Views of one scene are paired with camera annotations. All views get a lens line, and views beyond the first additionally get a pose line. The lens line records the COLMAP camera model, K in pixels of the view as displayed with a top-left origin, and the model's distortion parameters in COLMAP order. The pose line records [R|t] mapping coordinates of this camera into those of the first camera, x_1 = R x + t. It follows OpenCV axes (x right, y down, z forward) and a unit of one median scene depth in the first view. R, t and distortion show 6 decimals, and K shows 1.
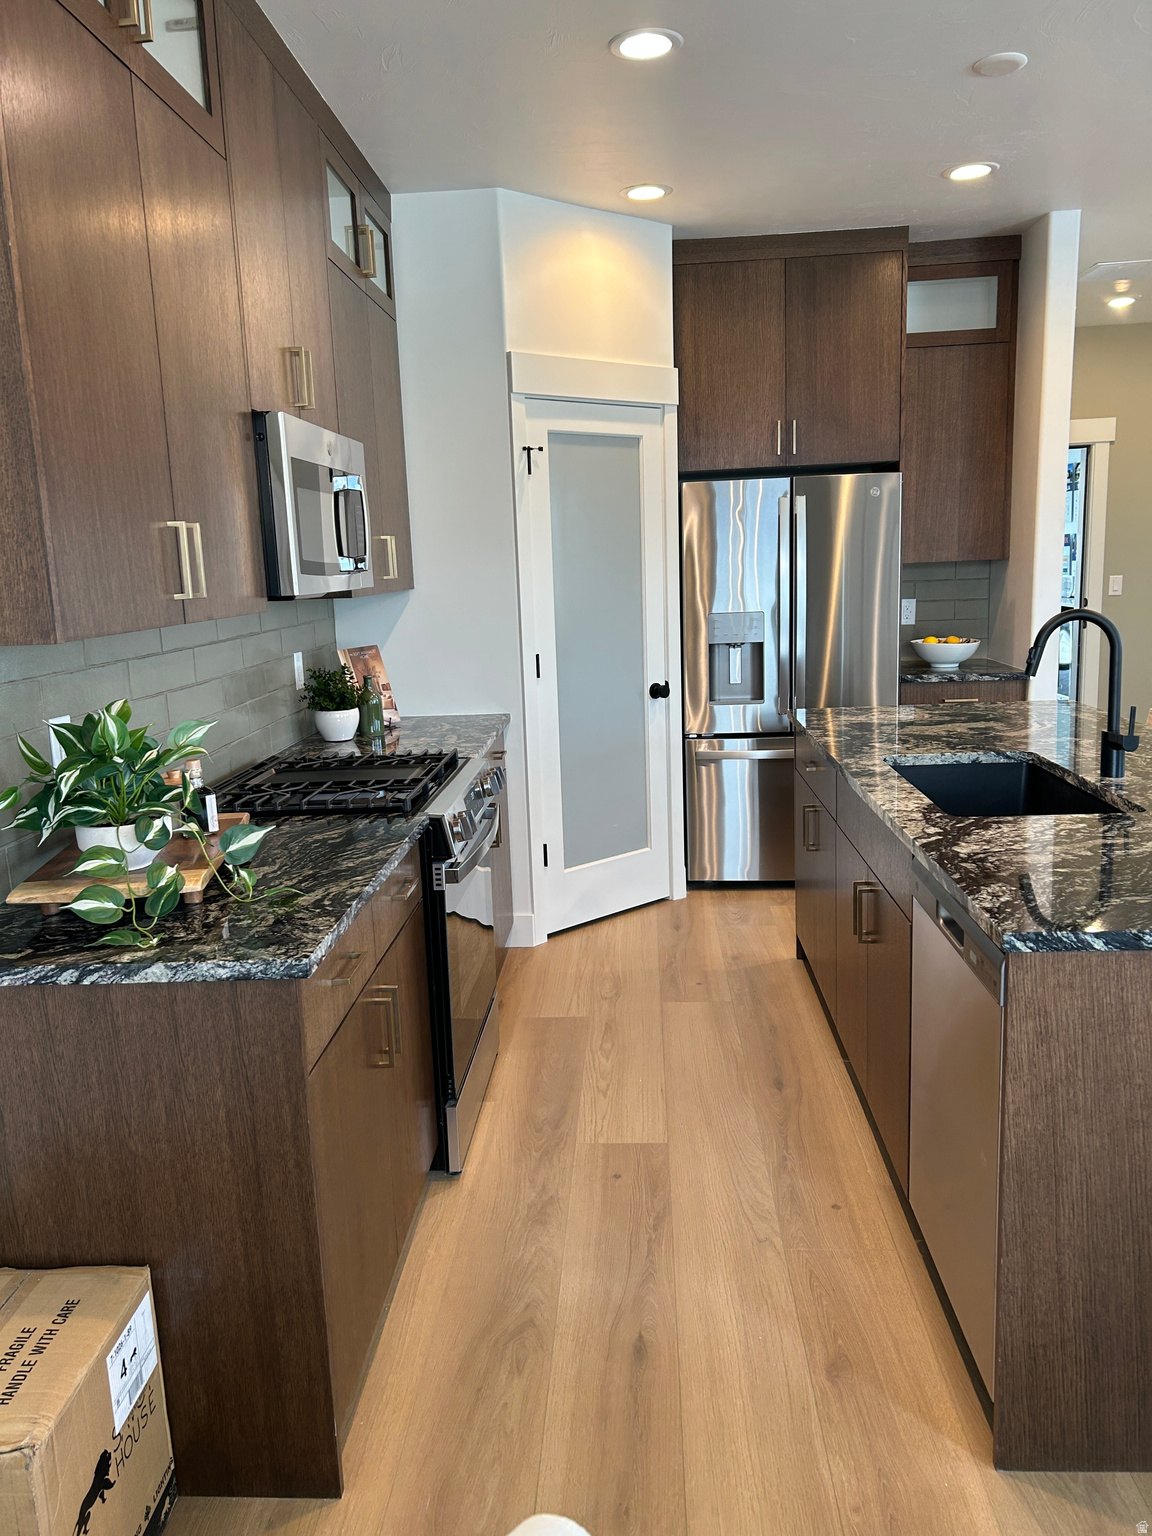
lens RADIAL K [[1142.6, 0, 572.7], [0, 1142.6, 801.6], [0, 0, 1]] dist [0.019212, -0.029374]
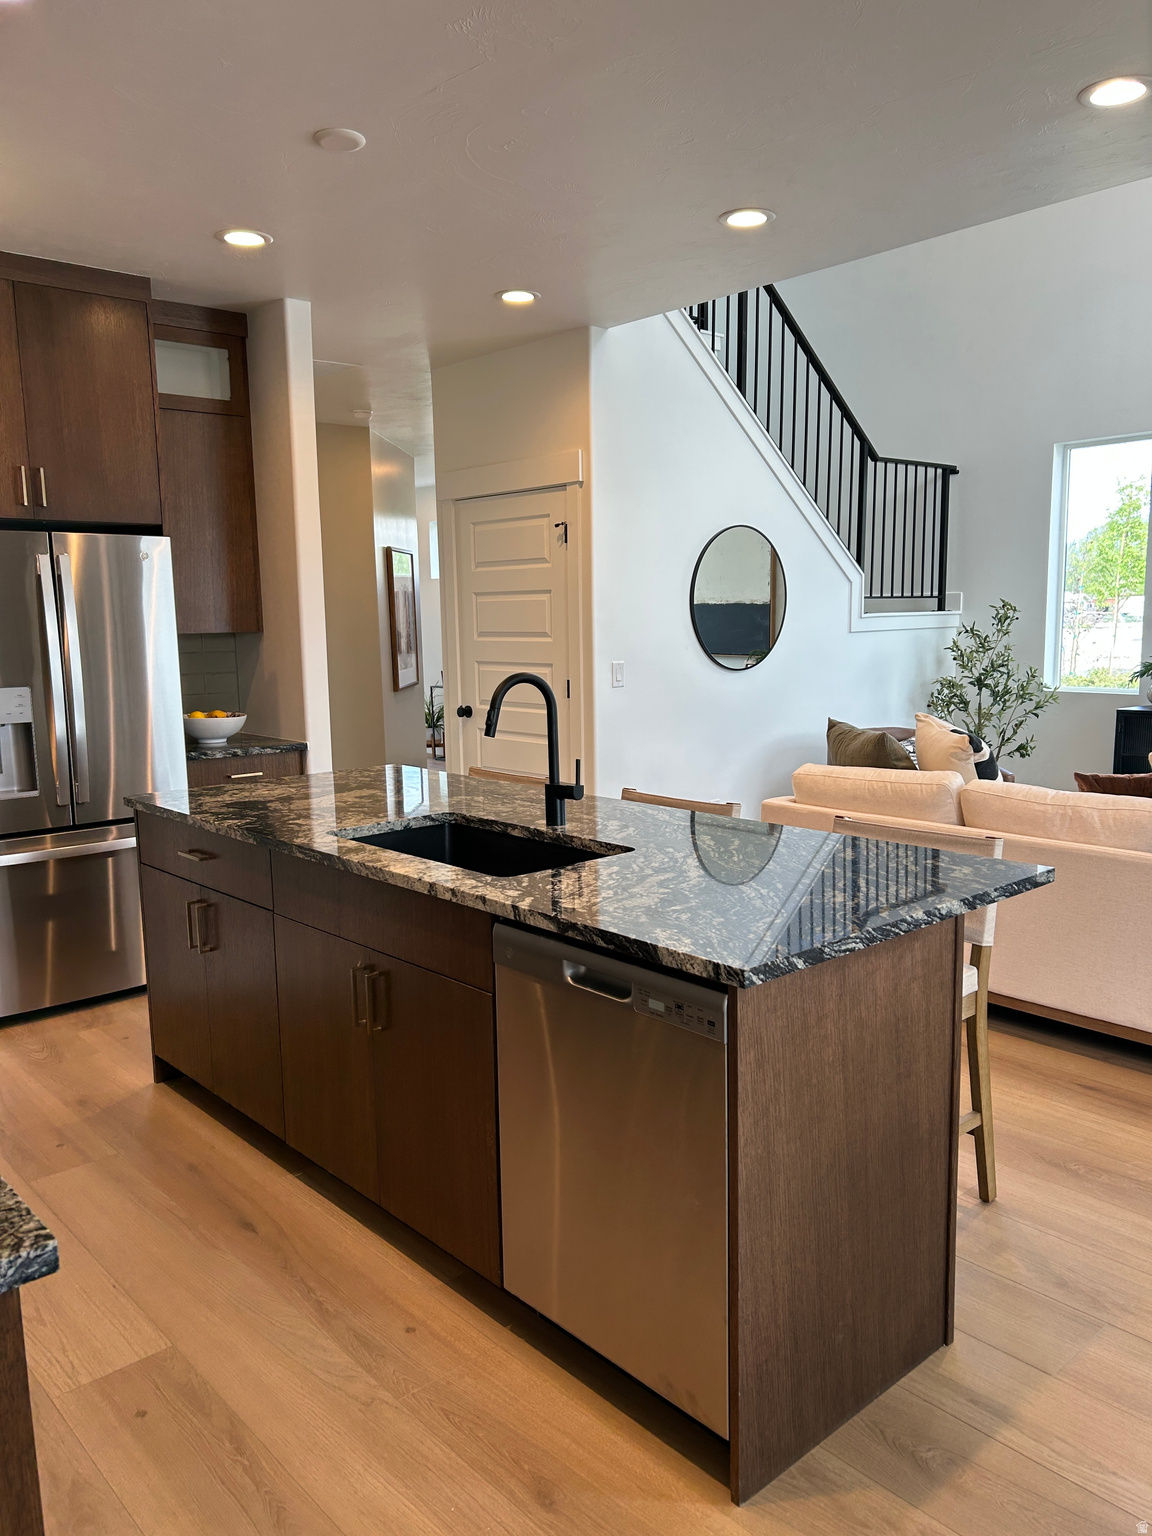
lens RADIAL K [[1142.6, 0, 572.7], [0, 1142.6, 801.6], [0, 0, 1]] dist [0.019212, -0.029374]
pose [[0.698592, -0.087766, 0.710117, -0.248297], [0.138321, 0.990293, -0.013682, -0.023656], [-0.702023, 0.107783, 0.703950, 0.204486]]
